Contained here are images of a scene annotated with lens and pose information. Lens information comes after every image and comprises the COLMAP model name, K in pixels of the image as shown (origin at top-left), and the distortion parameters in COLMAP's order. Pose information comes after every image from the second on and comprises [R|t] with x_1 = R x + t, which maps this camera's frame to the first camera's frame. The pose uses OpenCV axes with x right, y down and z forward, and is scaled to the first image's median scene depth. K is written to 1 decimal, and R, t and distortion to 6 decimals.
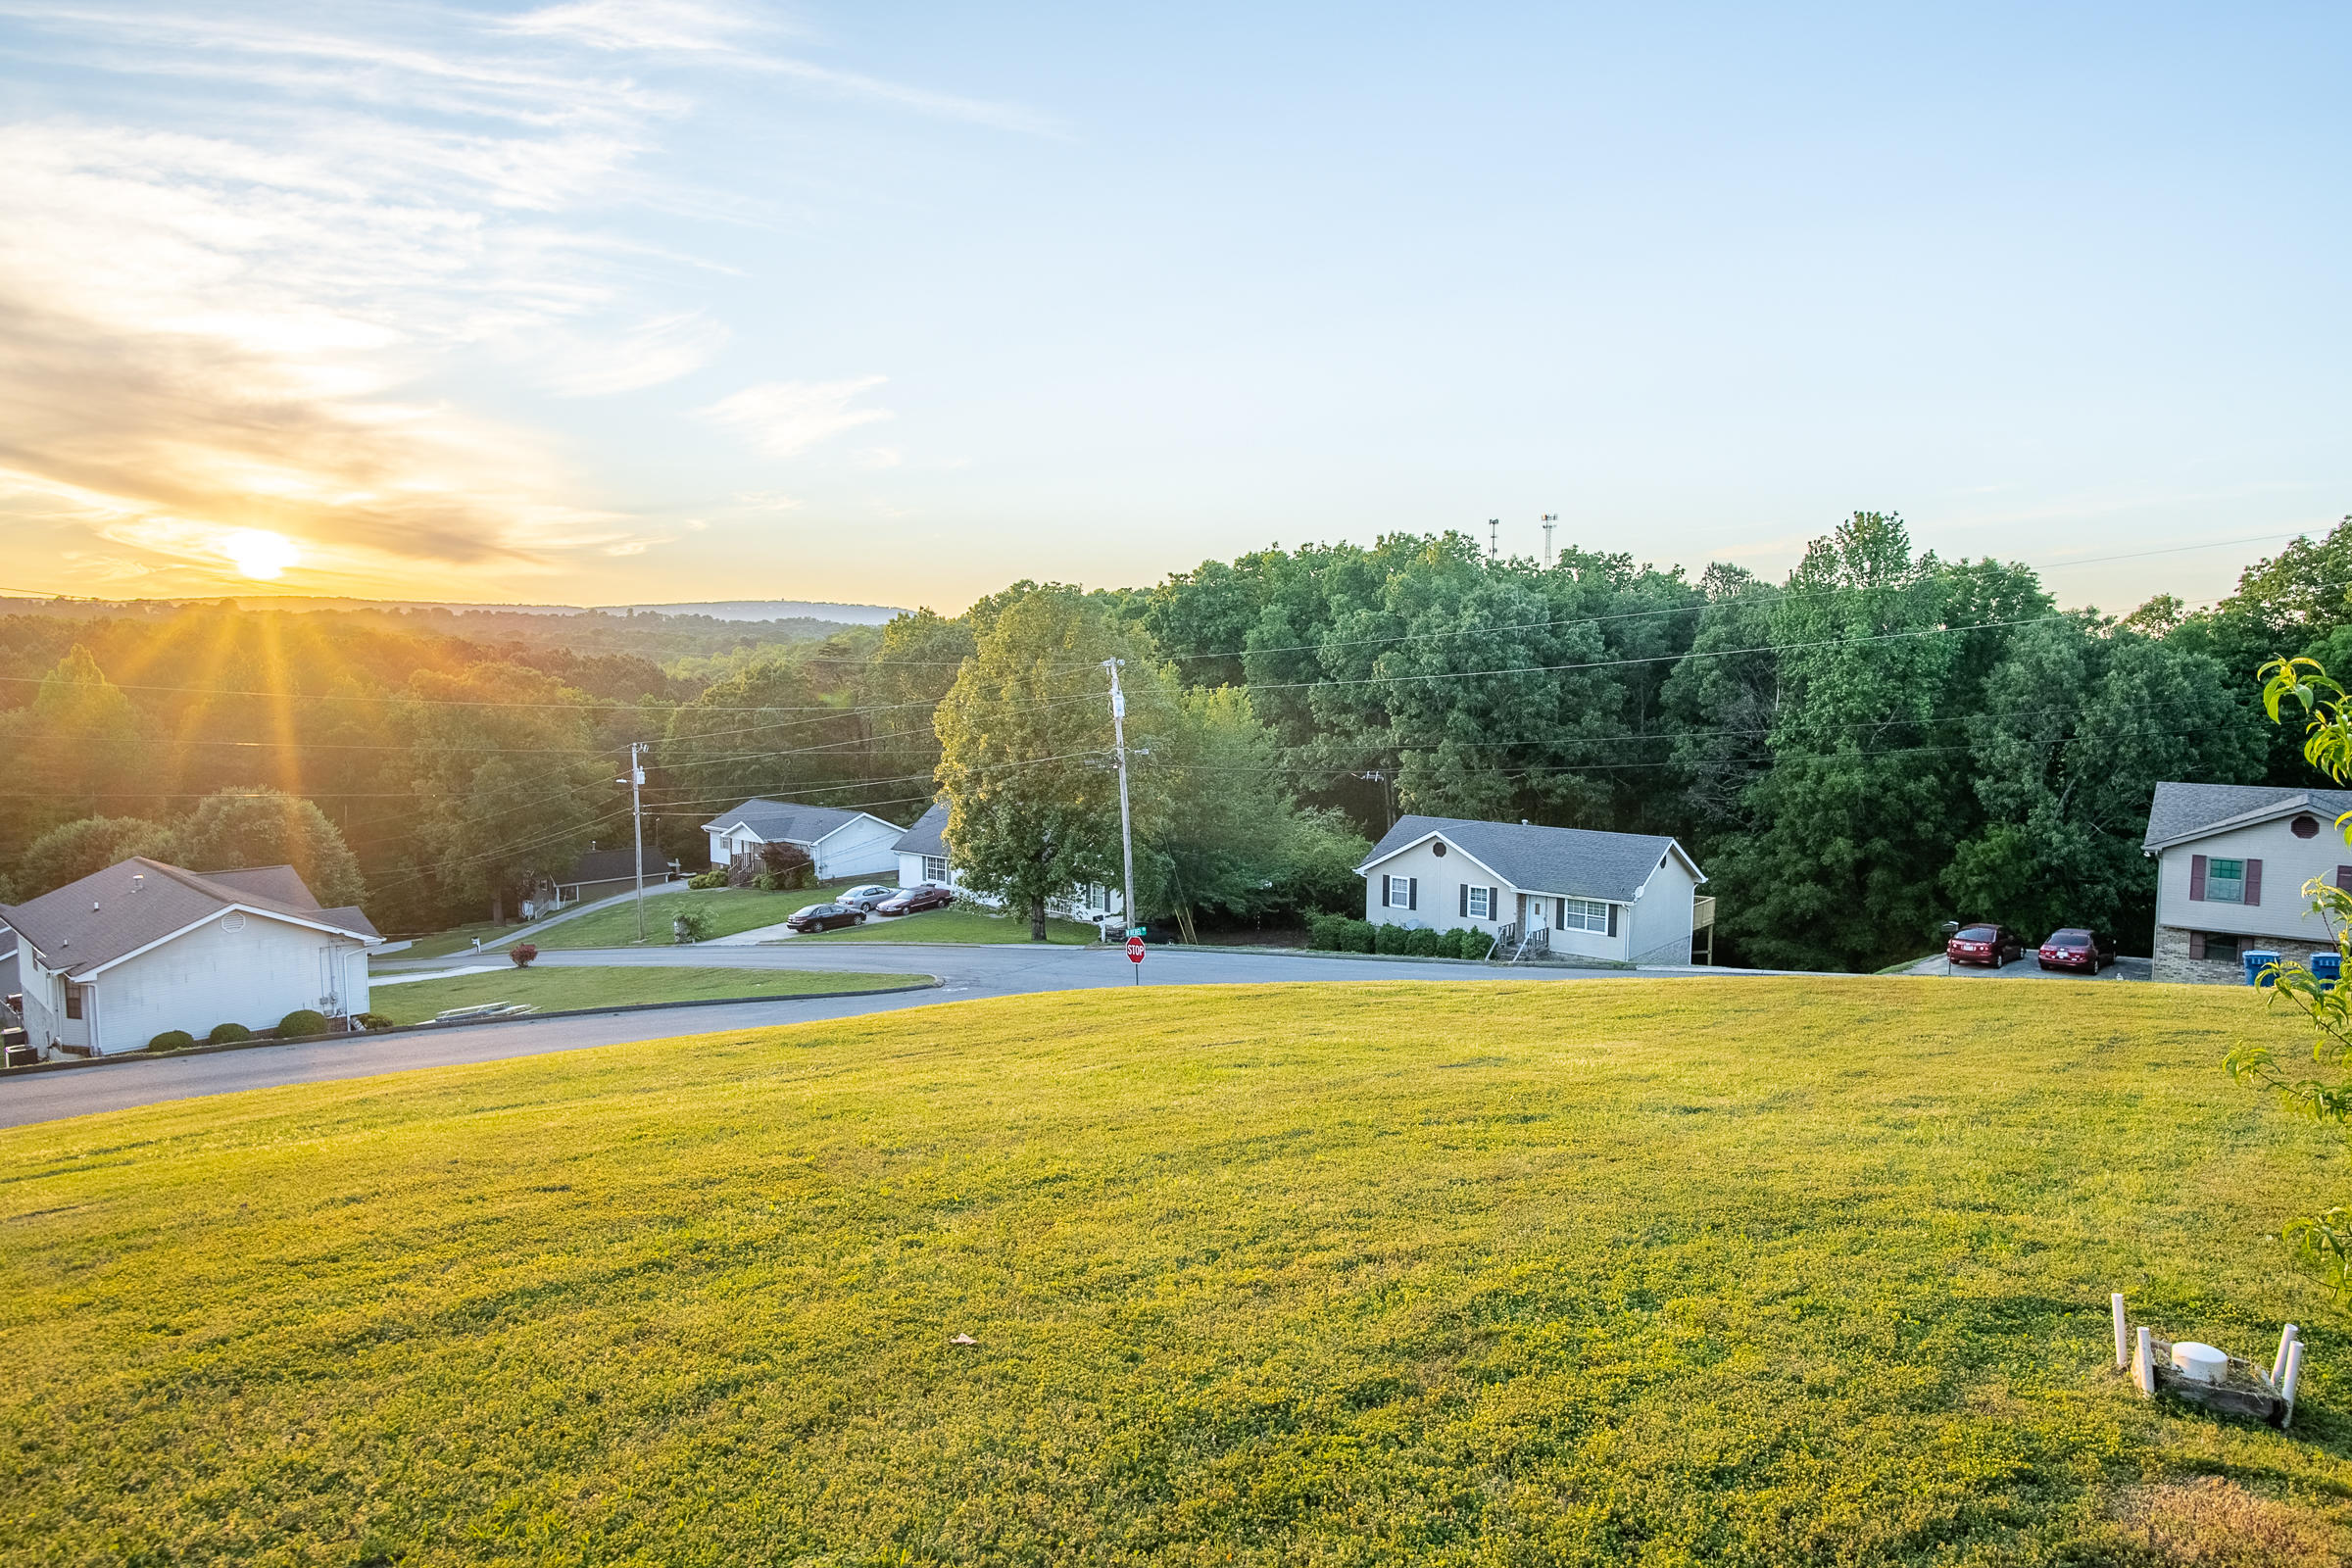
lens RADIAL K [[1364.5, 0, 1191.0], [0, 1364.5, 795.2], [0, 0, 1]] dist [-0.021259, 0.001165]
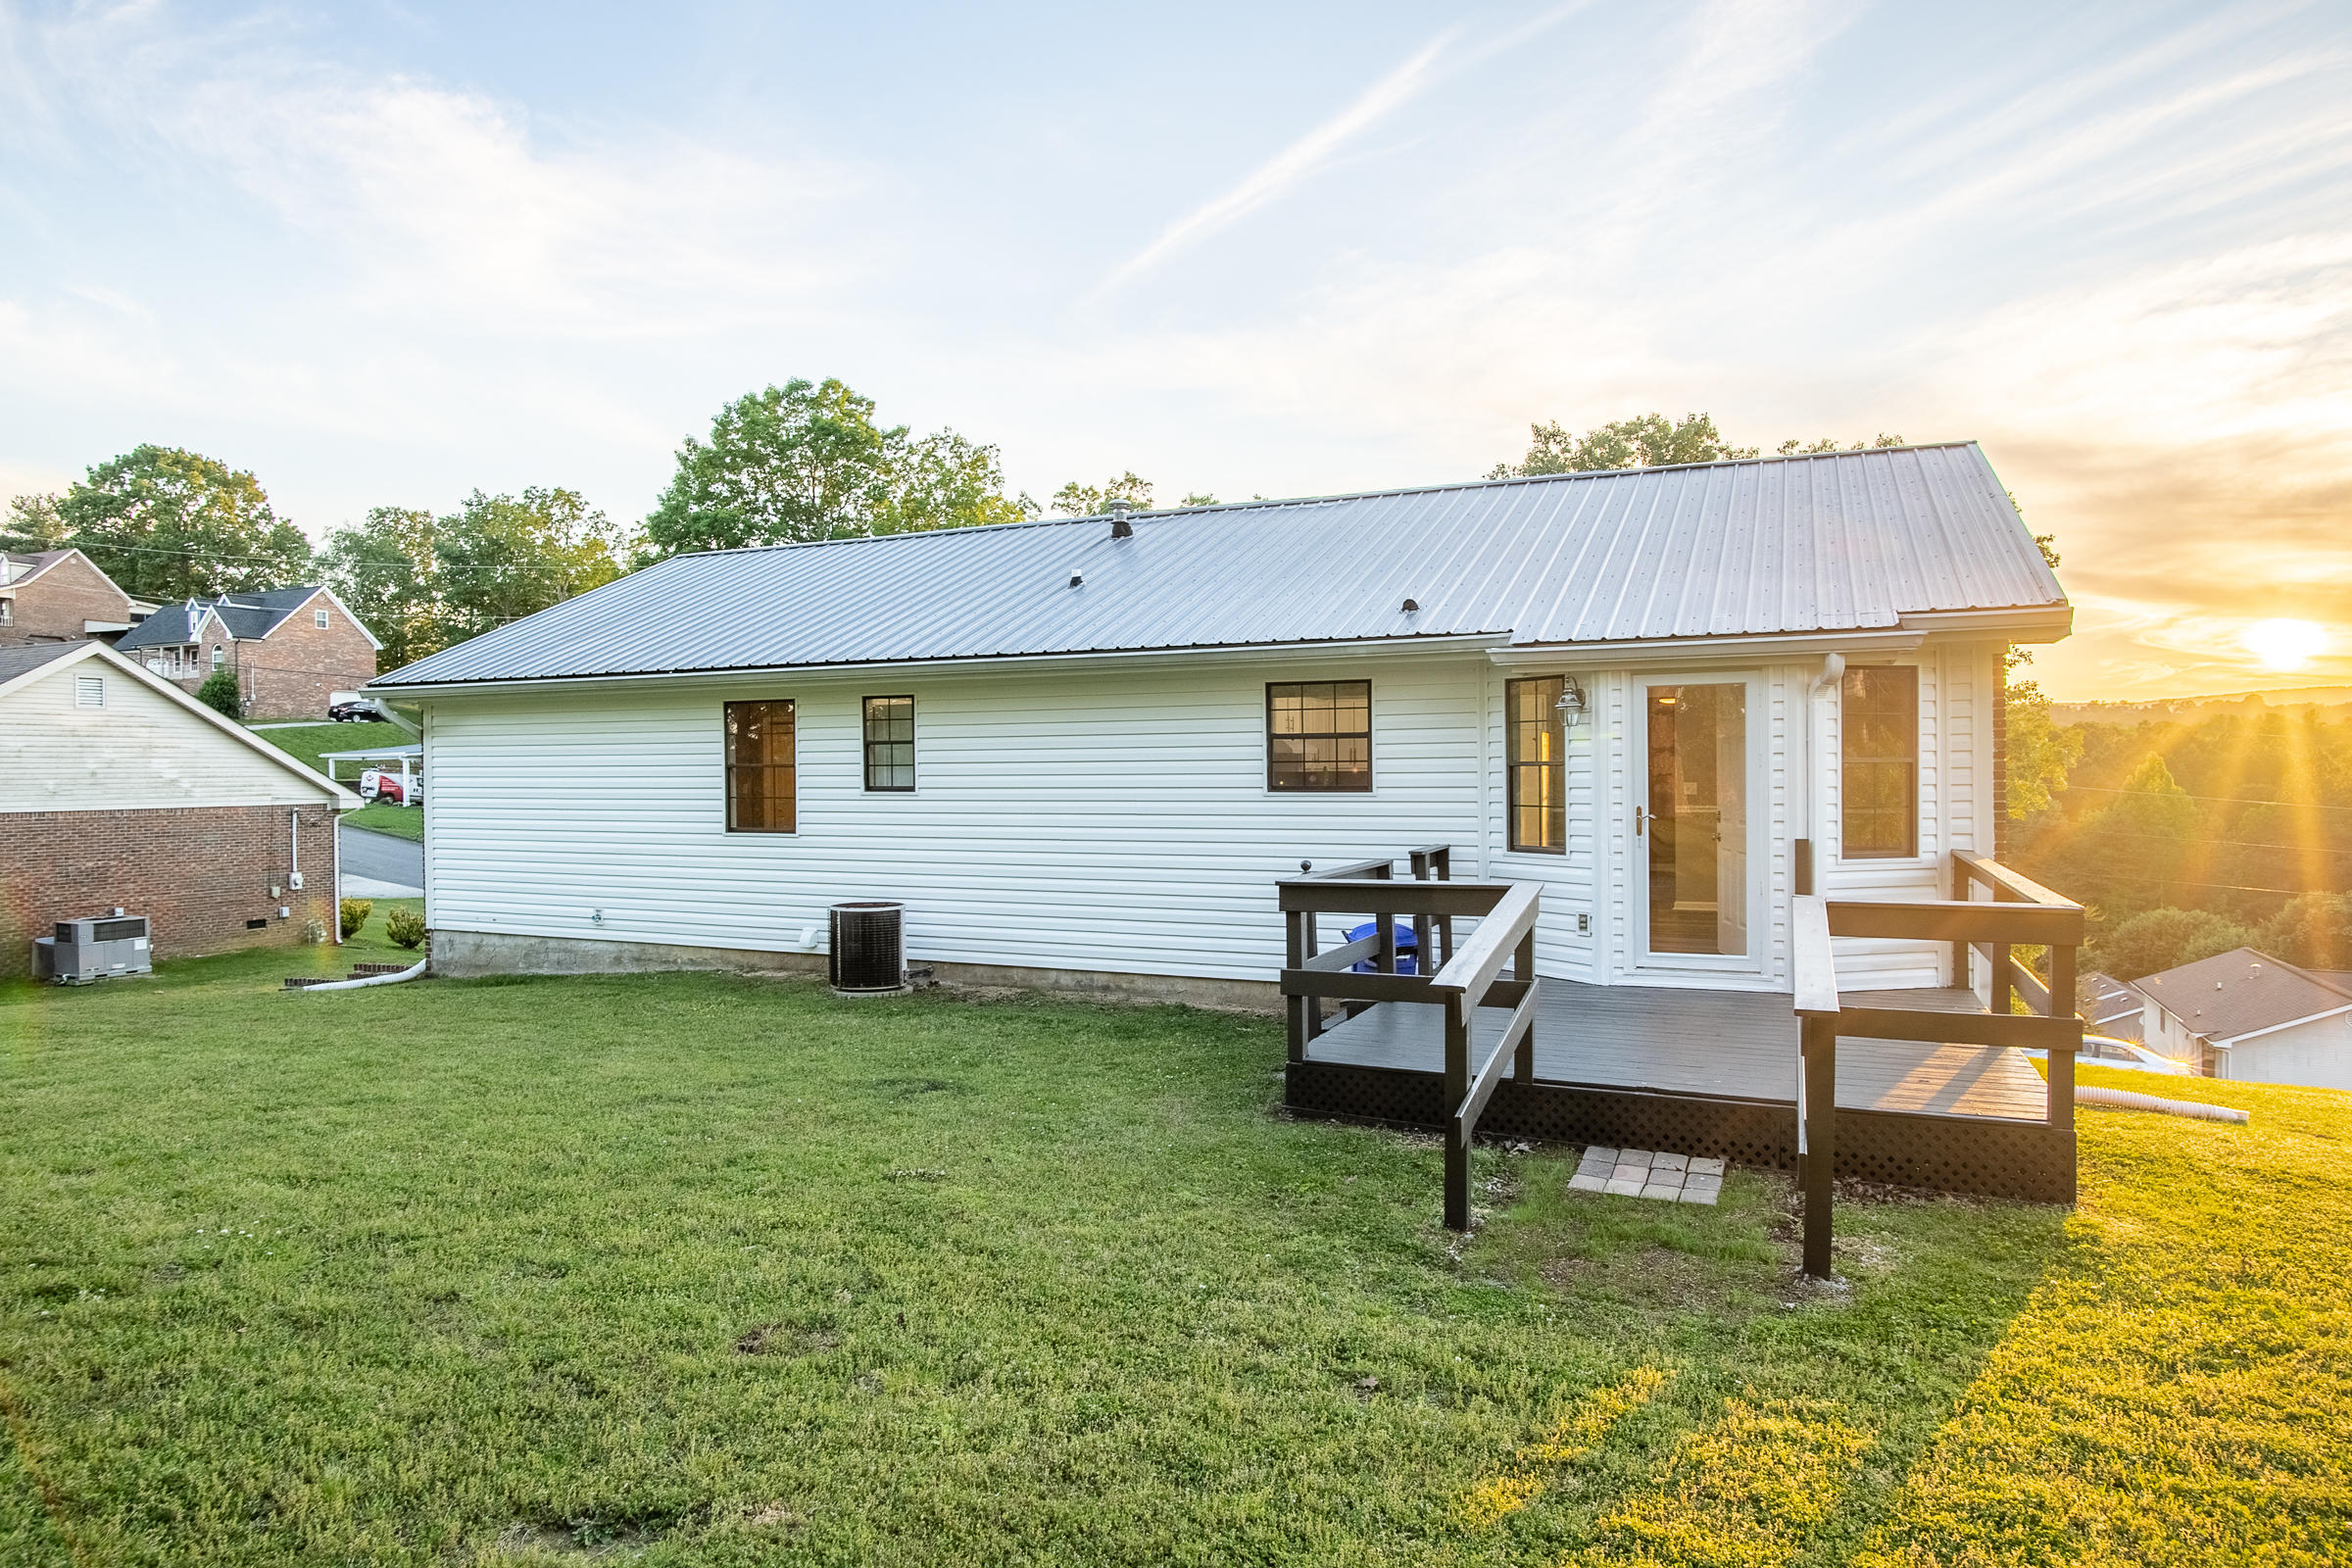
lens RADIAL K [[1364.5, 0, 1191.0], [0, 1364.5, 795.2], [0, 0, 1]] dist [-0.021259, 0.001165]
pose [[0.281887, 0.009432, -0.959401, 0.031204], [-0.078539, 0.996823, -0.013276, 0.002531], [0.956228, 0.079093, 0.281732, -0.122257]]
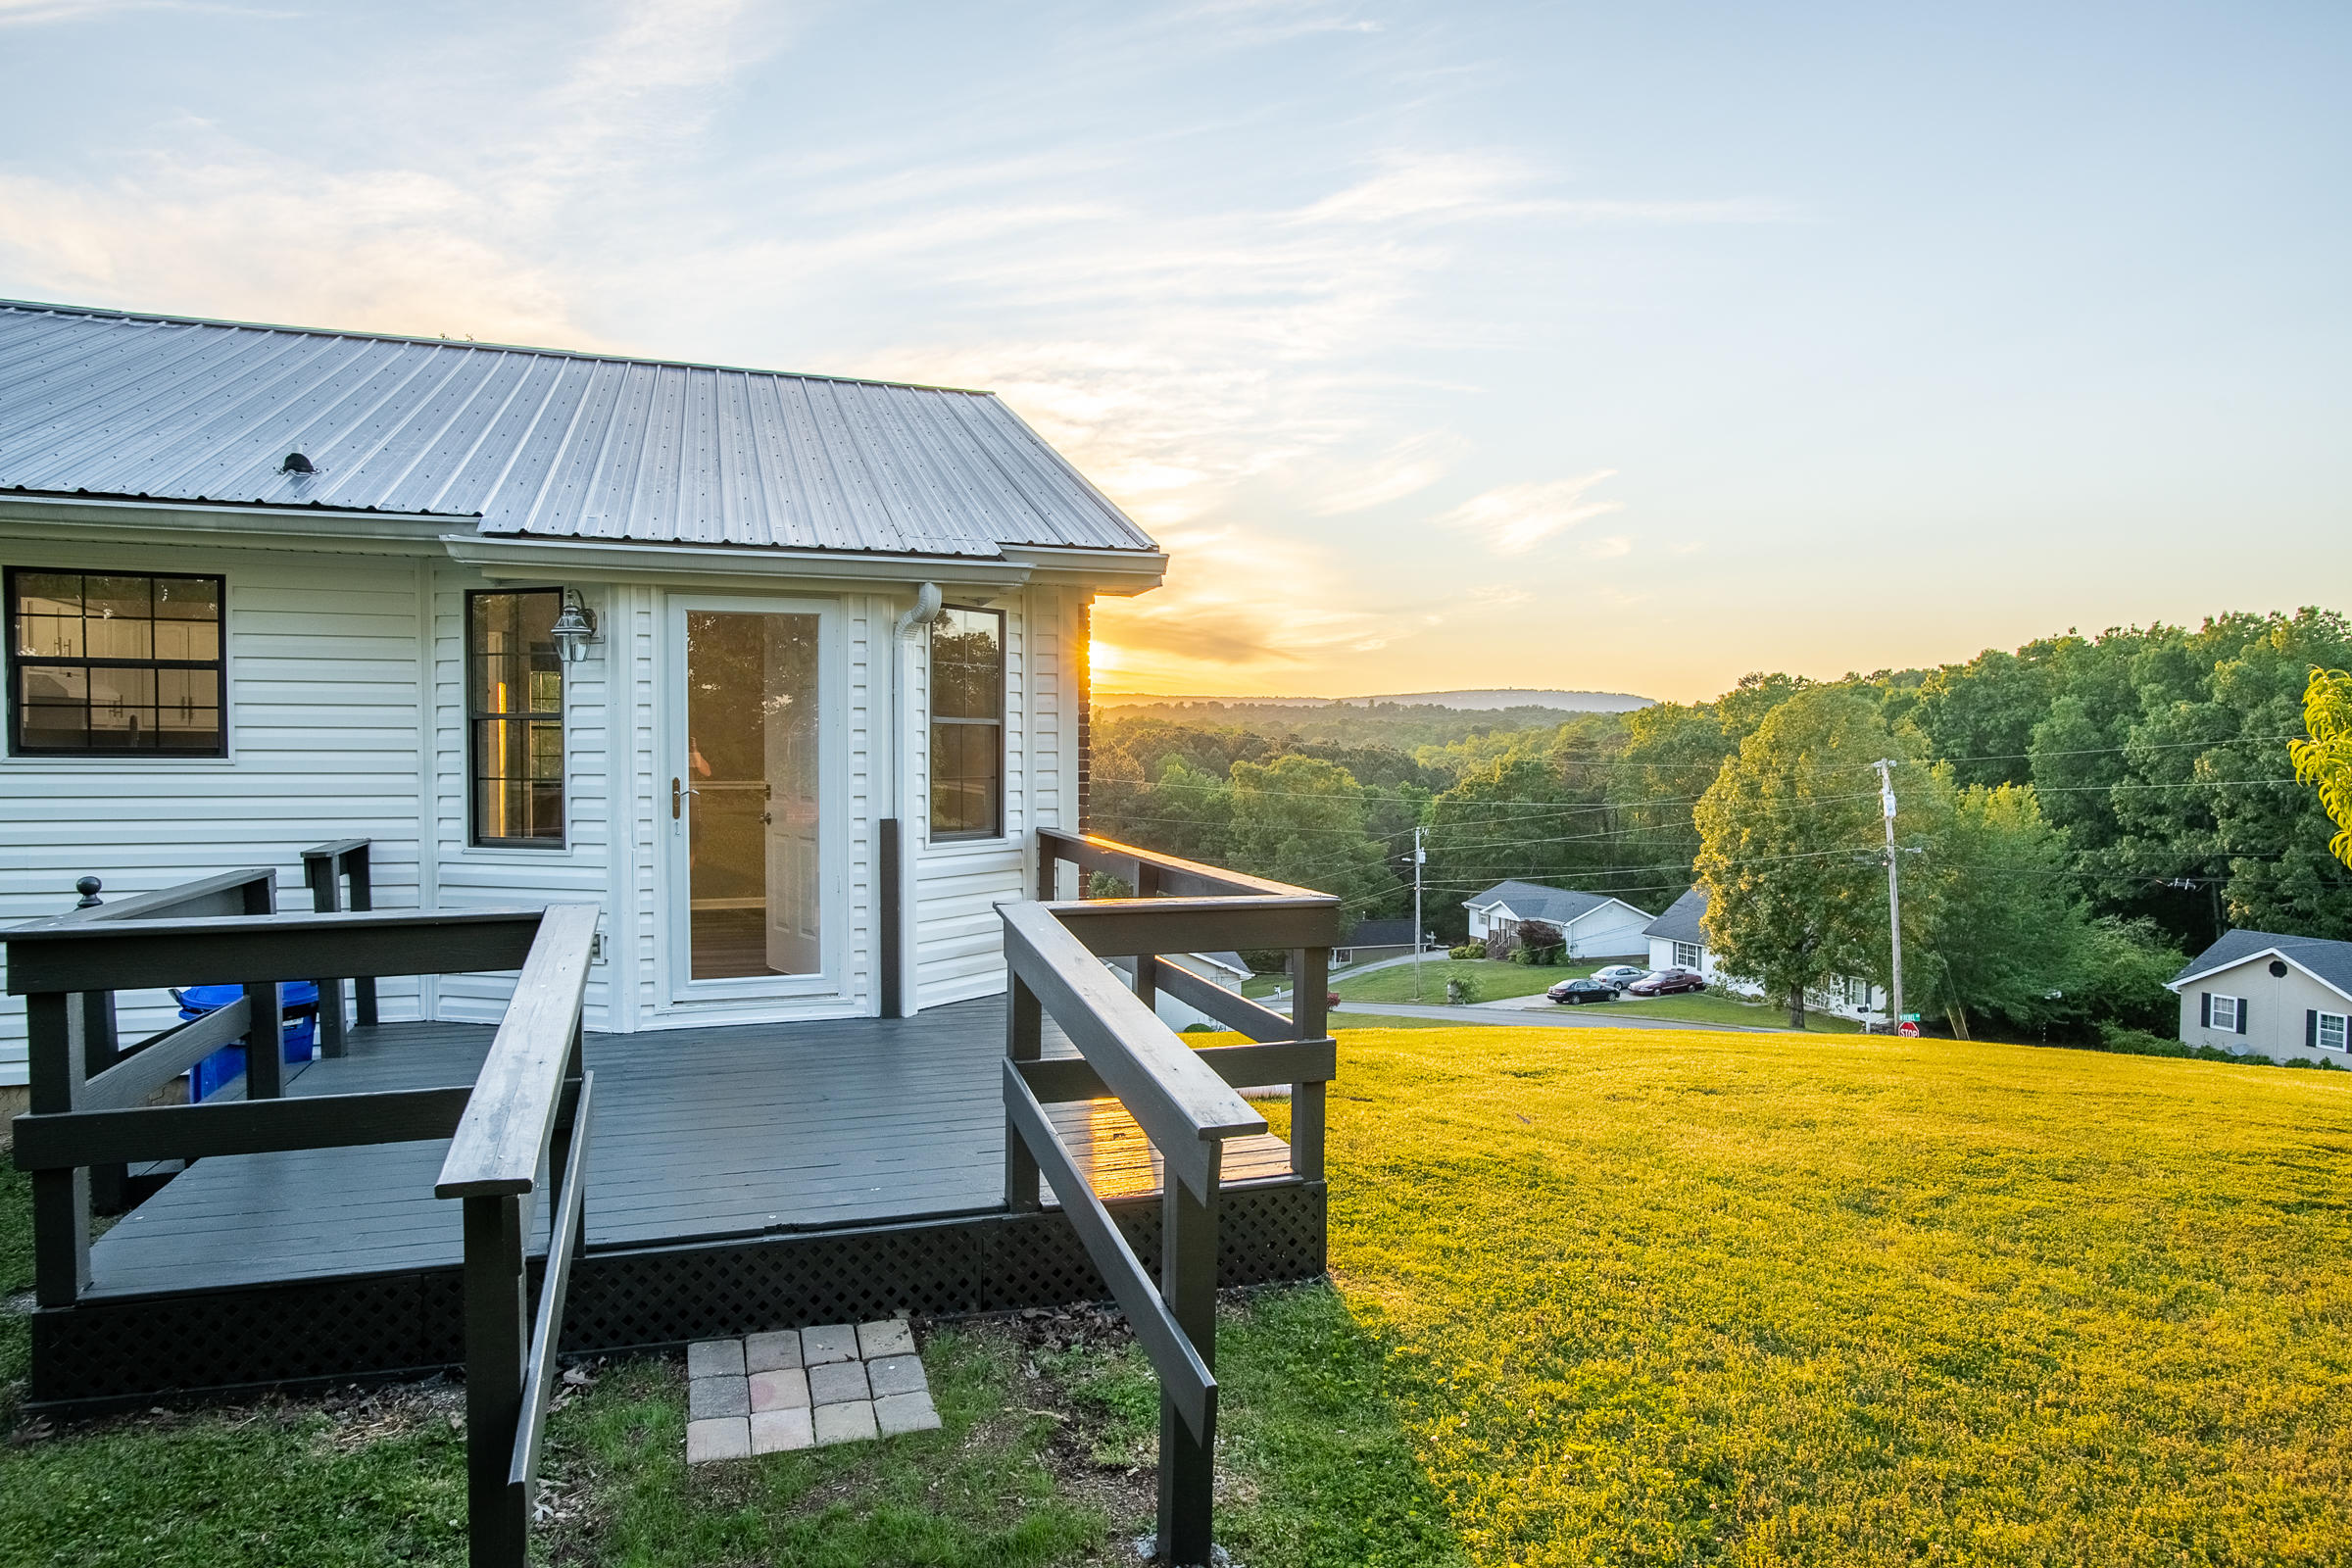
lens RADIAL K [[1360.3, 0, 1183.3], [0, 1360.3, 788.6], [0, 0, 1]] dist [-0.038734, 0.018340]
pose [[0.865716, 0.012298, -0.500385, -0.003556], [-0.046349, 0.997373, -0.055676, 0.002754], [0.498386, 0.071392, 0.864011, -0.107830]]
